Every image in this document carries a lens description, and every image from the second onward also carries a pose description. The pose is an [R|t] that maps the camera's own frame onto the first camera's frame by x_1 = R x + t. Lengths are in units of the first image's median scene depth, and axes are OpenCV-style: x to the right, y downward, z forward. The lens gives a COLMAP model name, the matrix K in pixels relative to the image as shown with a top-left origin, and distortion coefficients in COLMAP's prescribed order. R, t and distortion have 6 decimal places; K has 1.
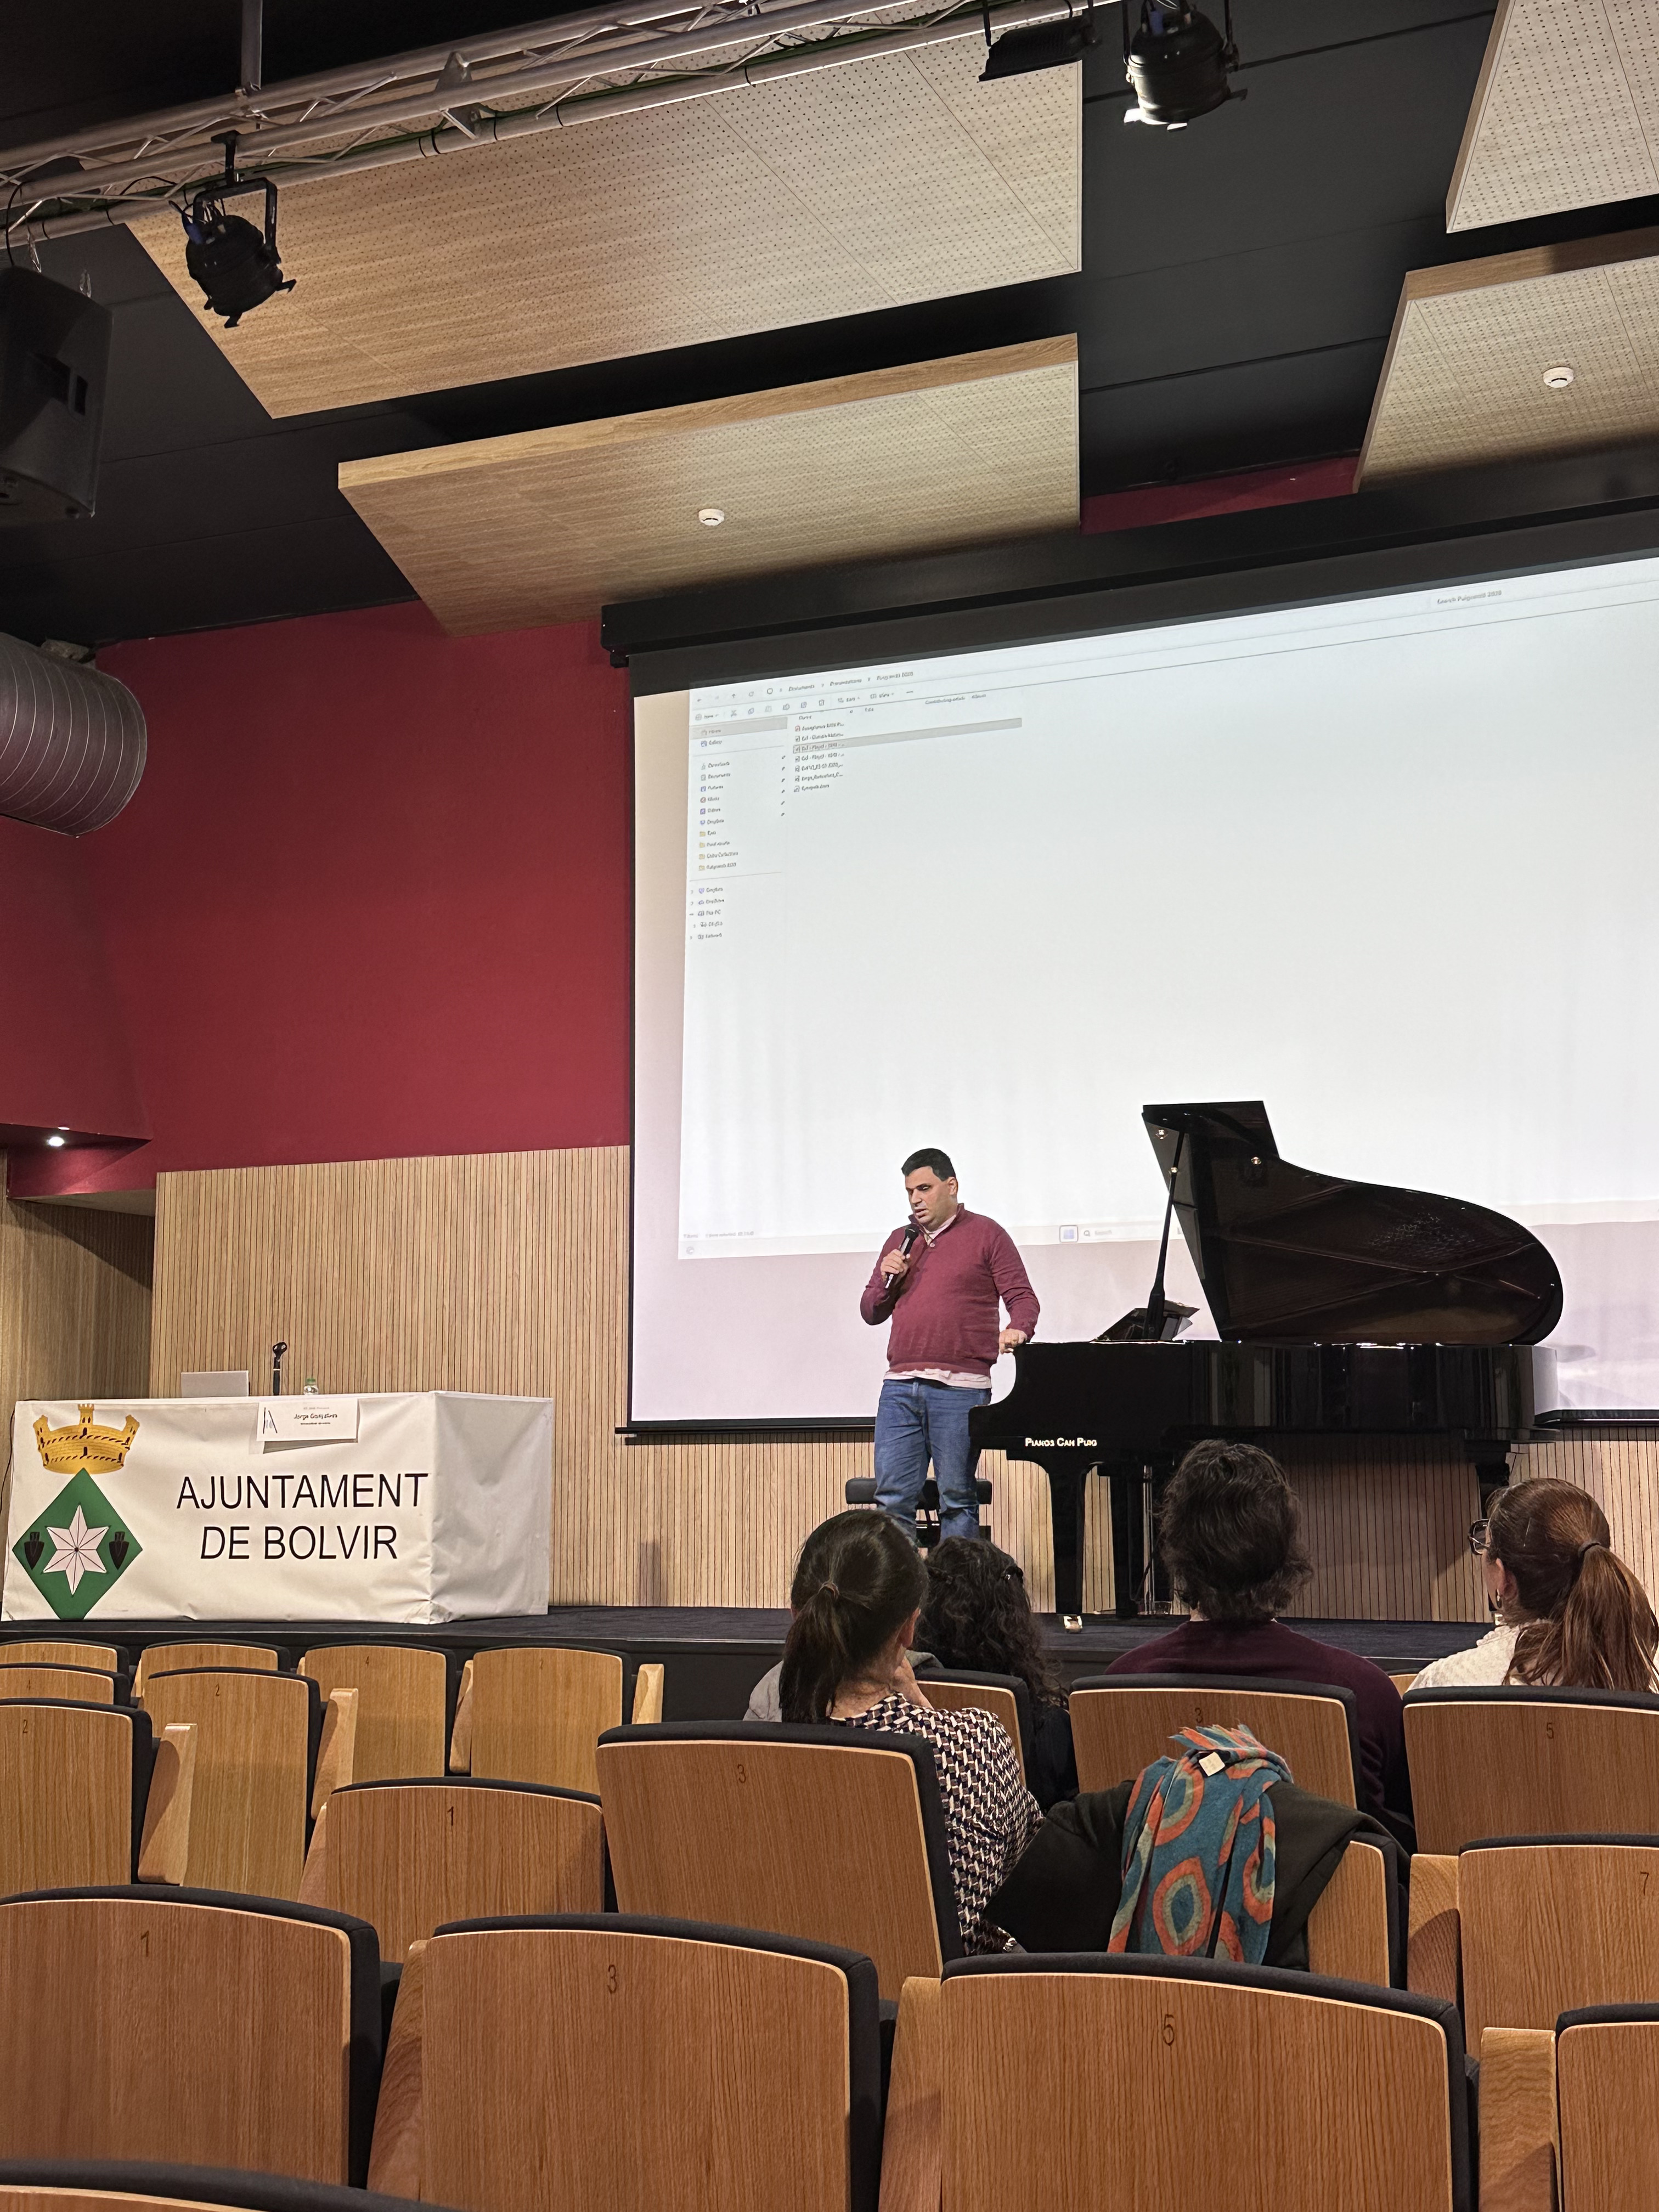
lens RADIAL K [[2778.4, 0, 832.0], [0, 2778.4, 1111.1], [0, 0, 1]] dist [0.161025, -0.290092]
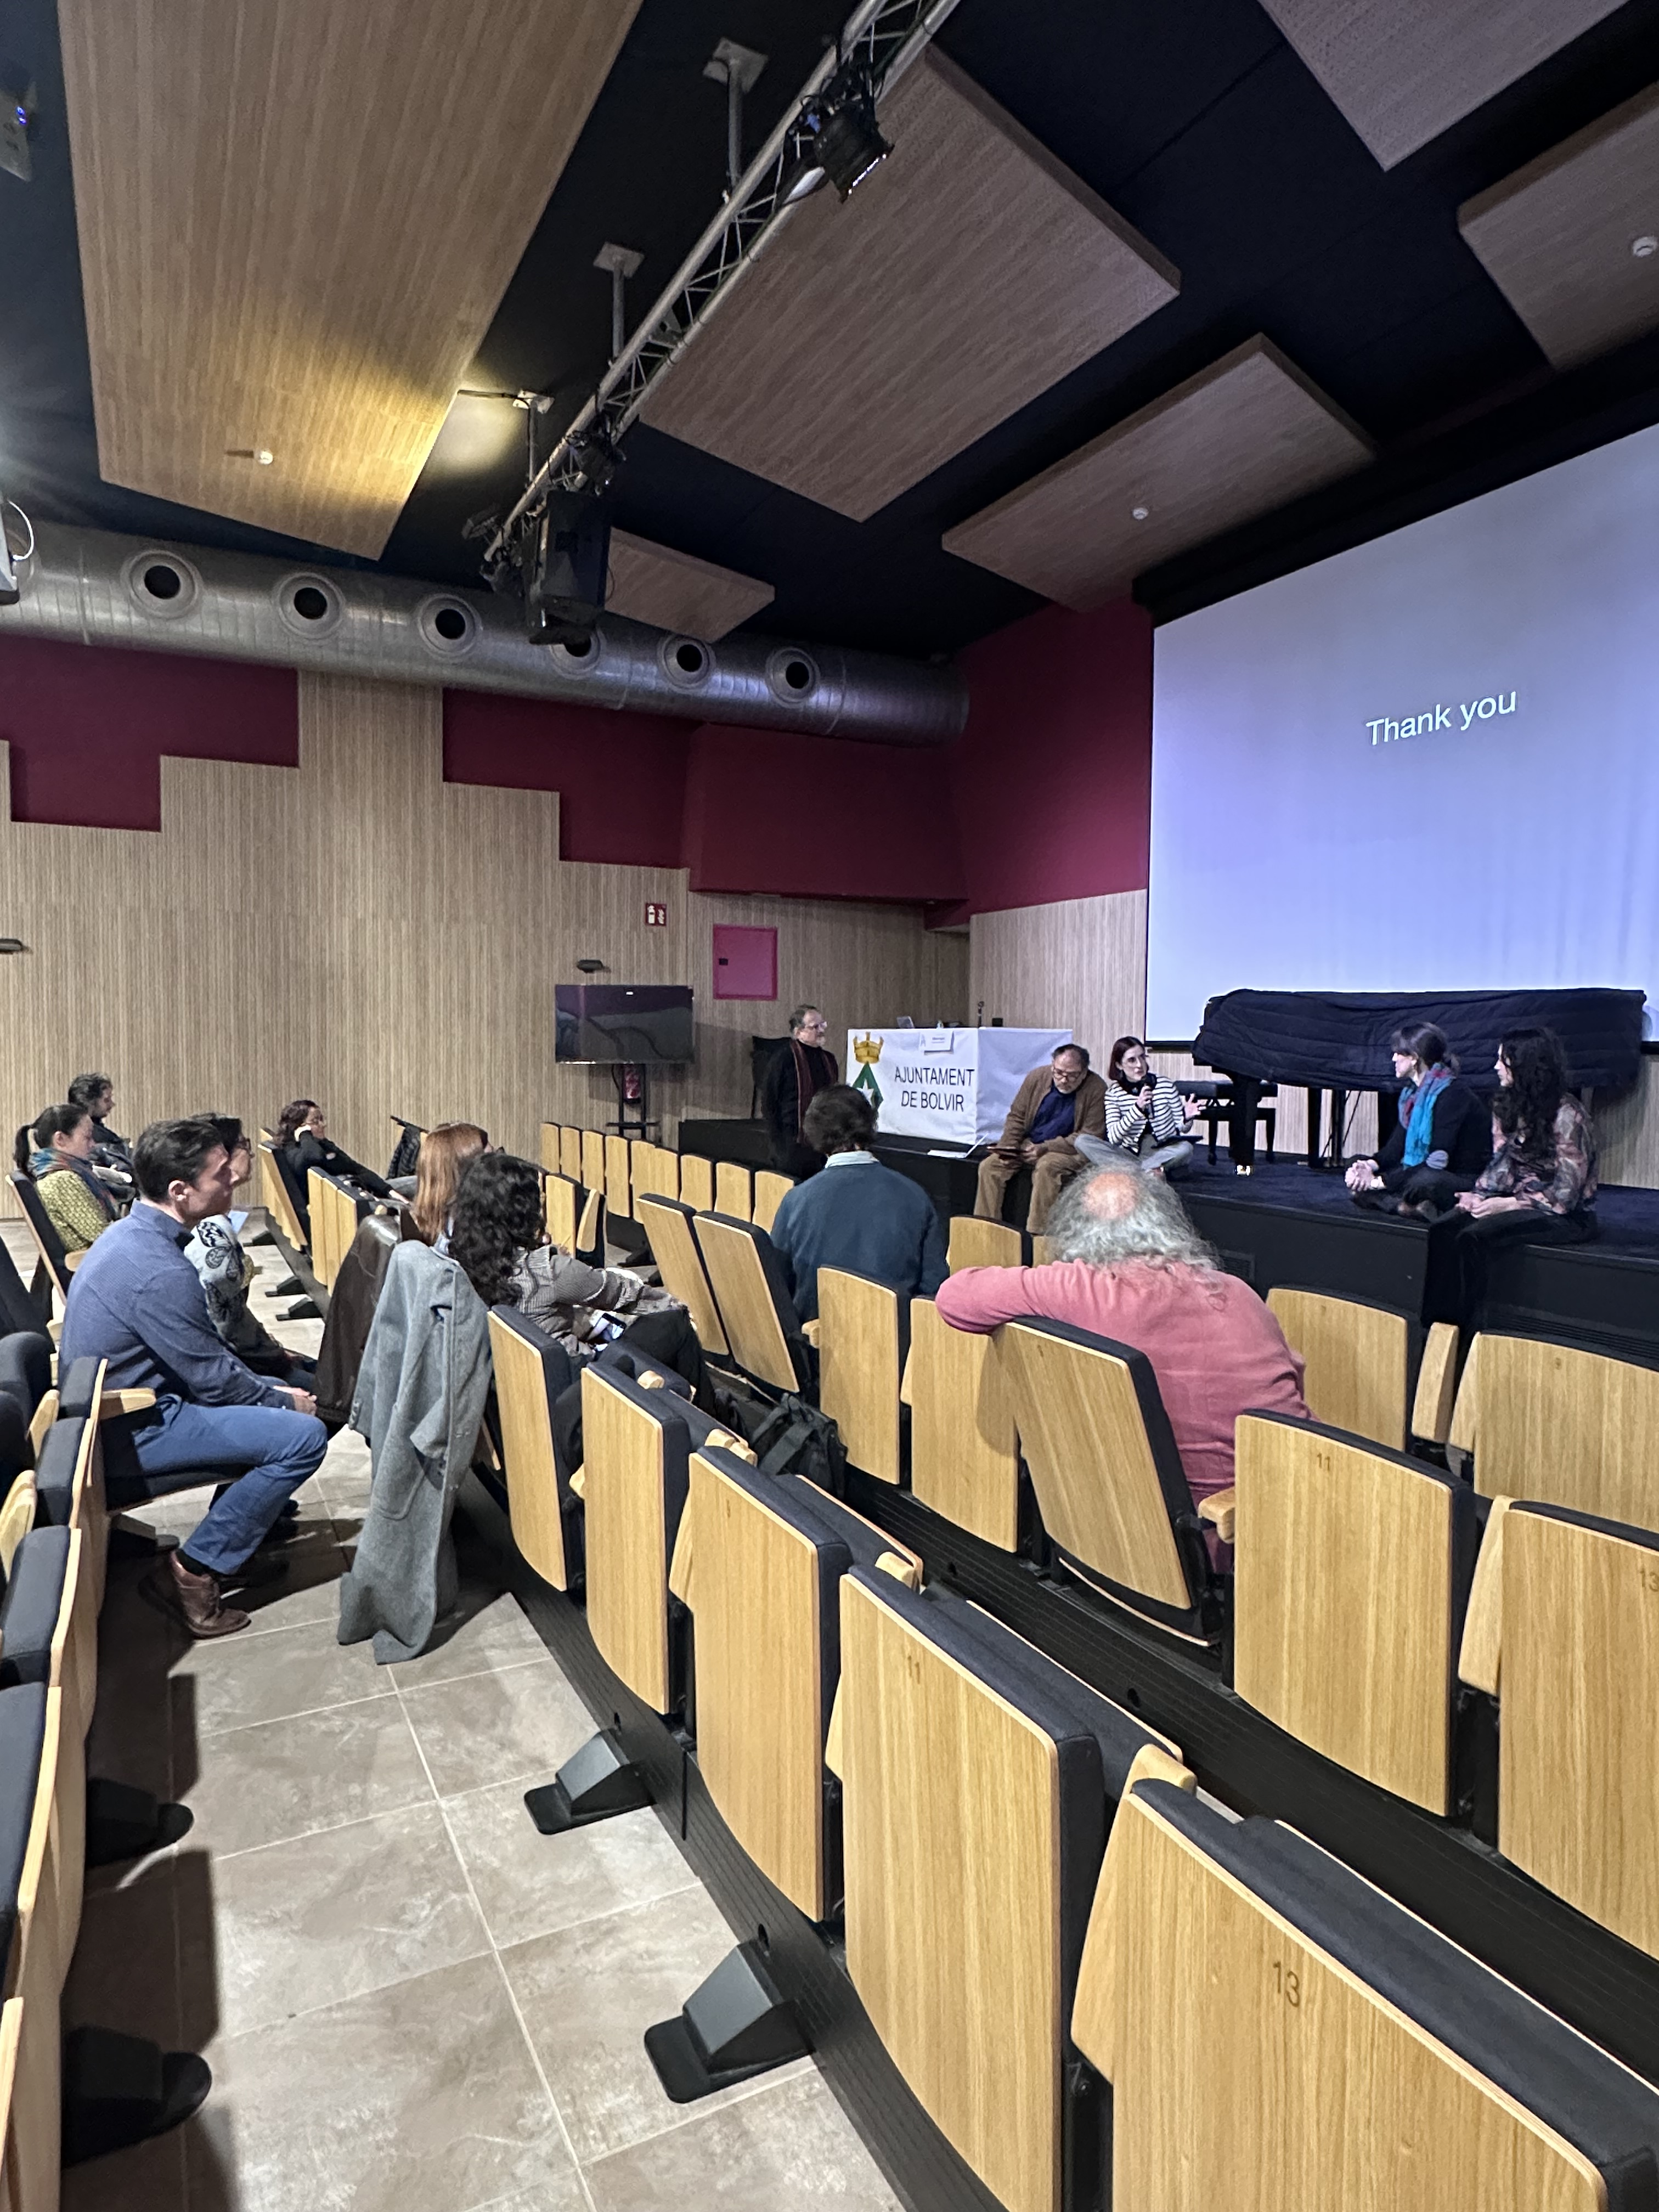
lens RADIAL K [[1271.4, 0, 822.0], [0, 1271.4, 1106.9], [0, 0, 1]] dist [-0.000061, 0.000288]
pose [[0.780873, 0.040644, -0.623367, 0.317182], [0.073816, 0.984887, 0.156683, 0.007917], [0.620314, -0.168364, 0.766071, 0.239031]]
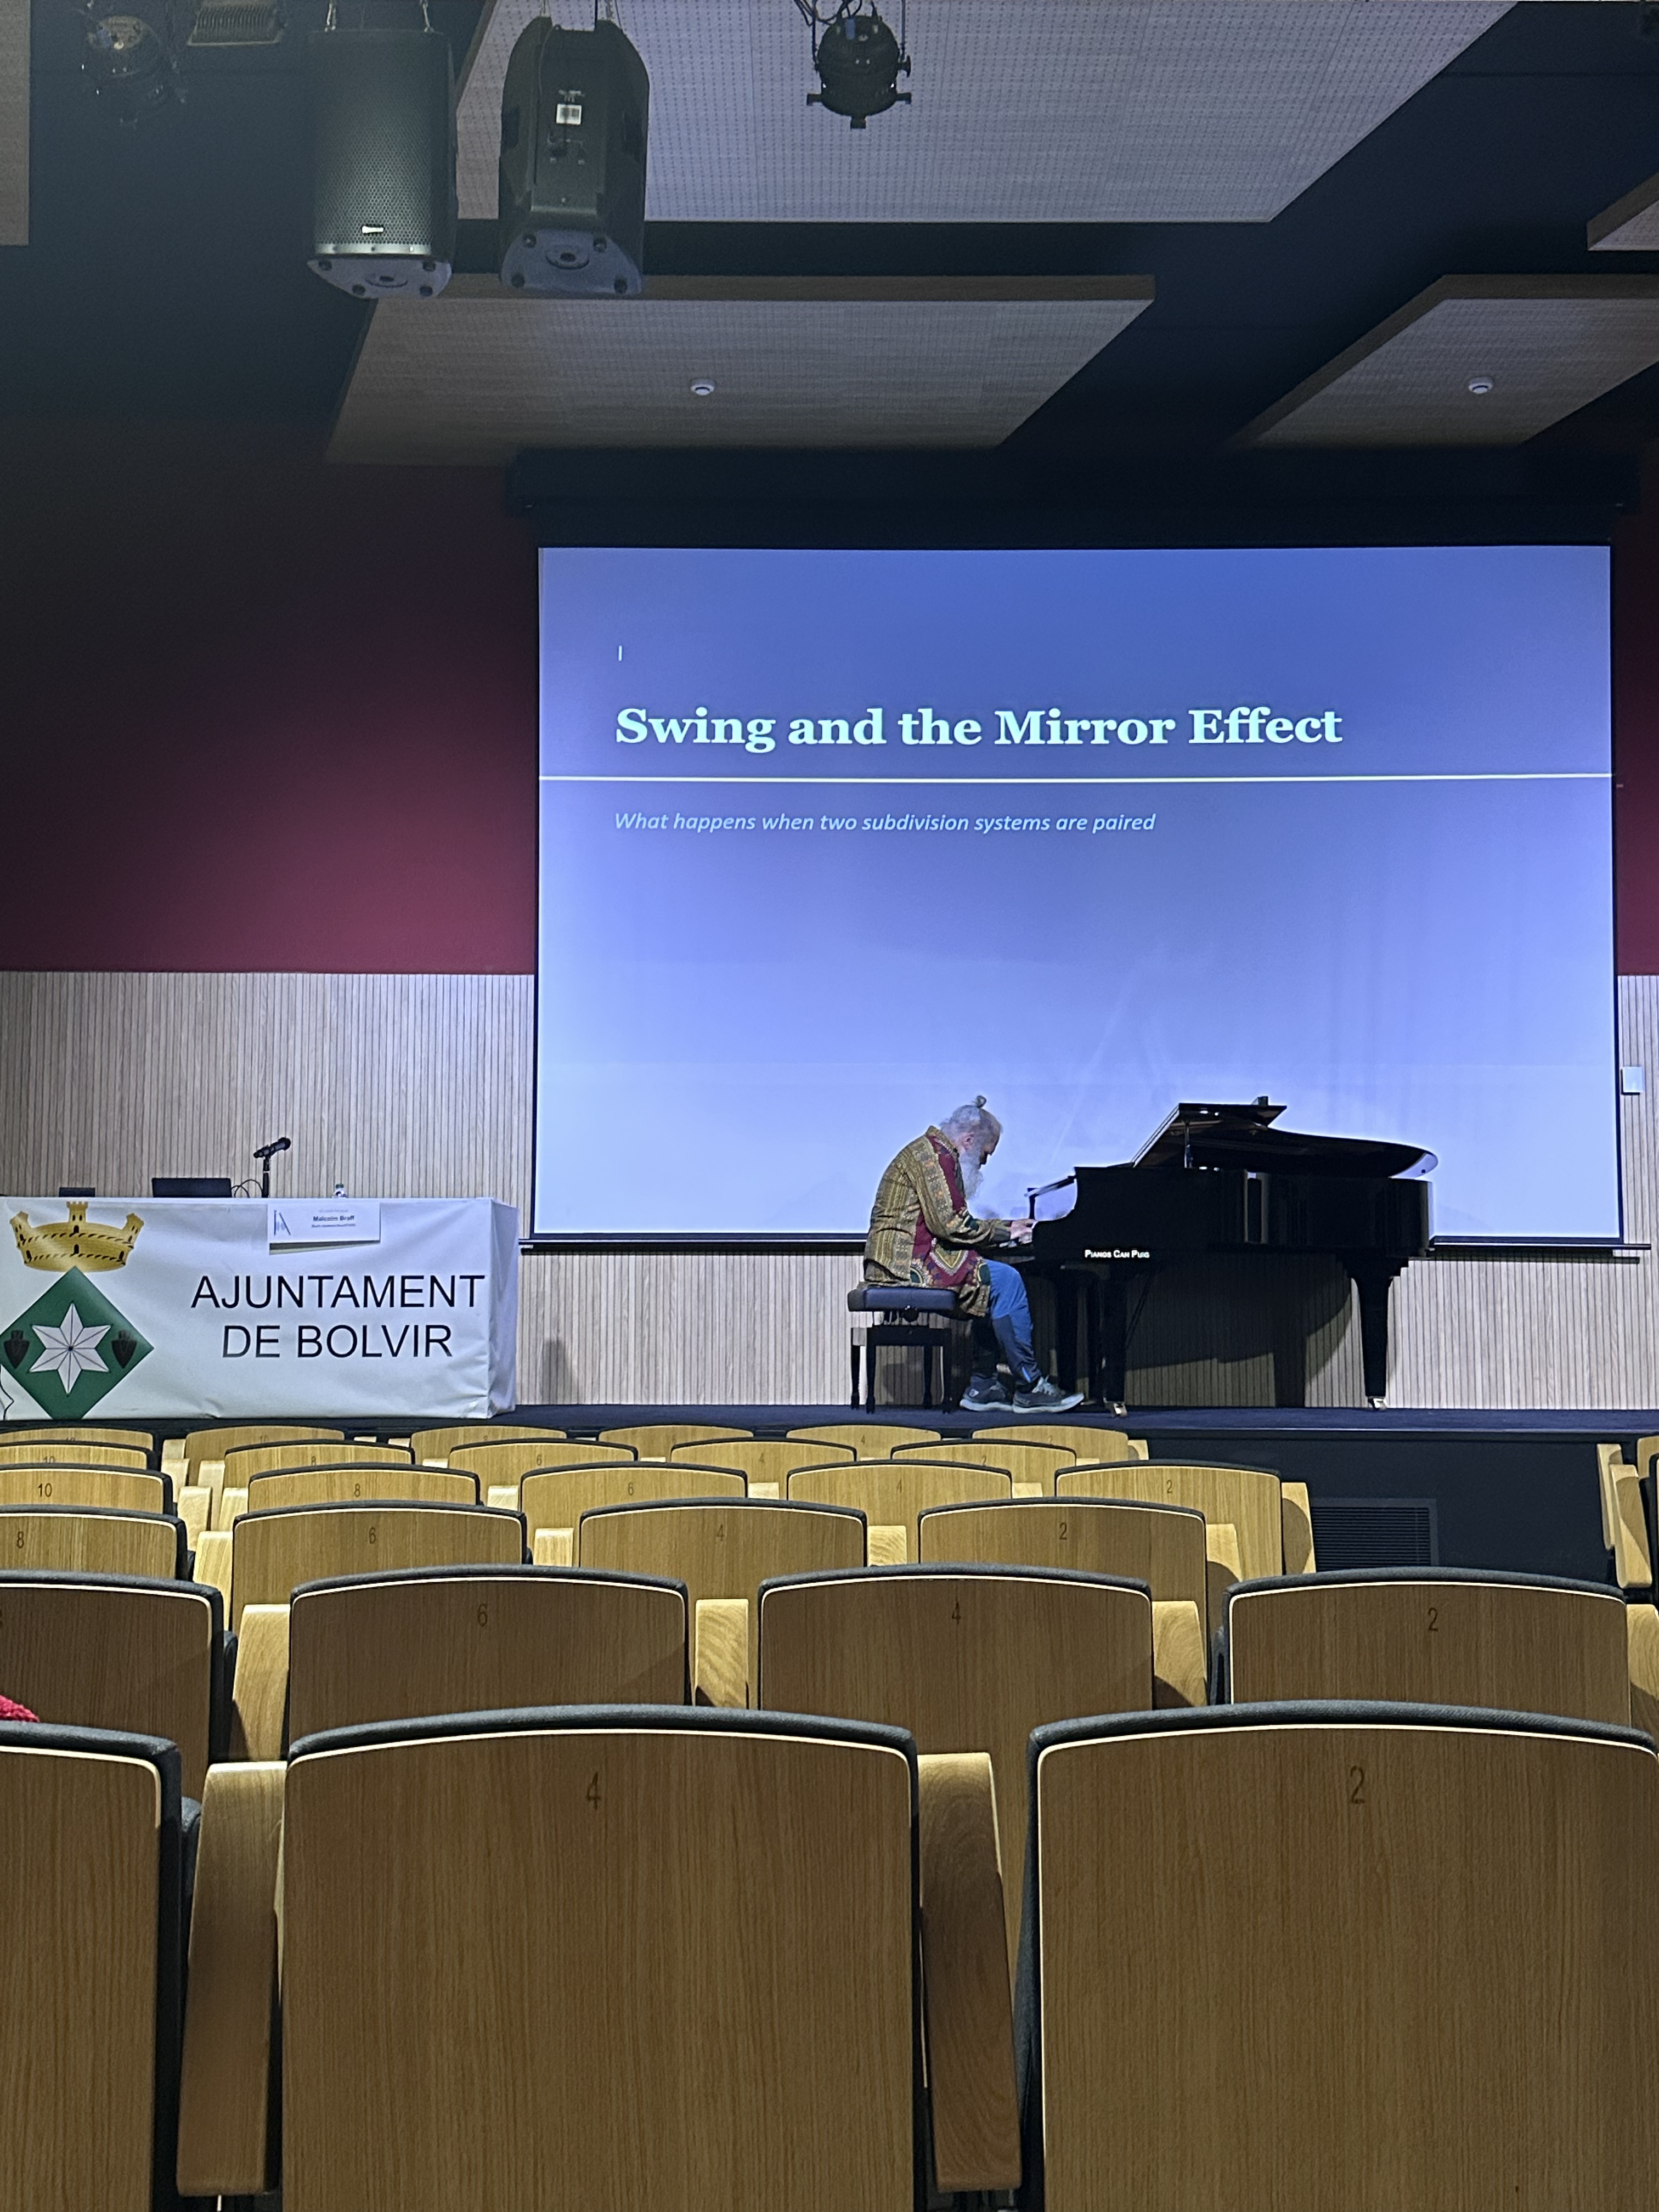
lens RADIAL K [[2403.2, 0, 838.0], [0, 2403.2, 1115.8], [0, 0, 1]] dist [0.177039, -0.361710]
pose [[0.914258, 0.039605, 0.403191, -0.376524], [-0.059322, 0.997570, 0.036525, 0.028589], [-0.400765, -0.057311, 0.914387, 0.122974]]
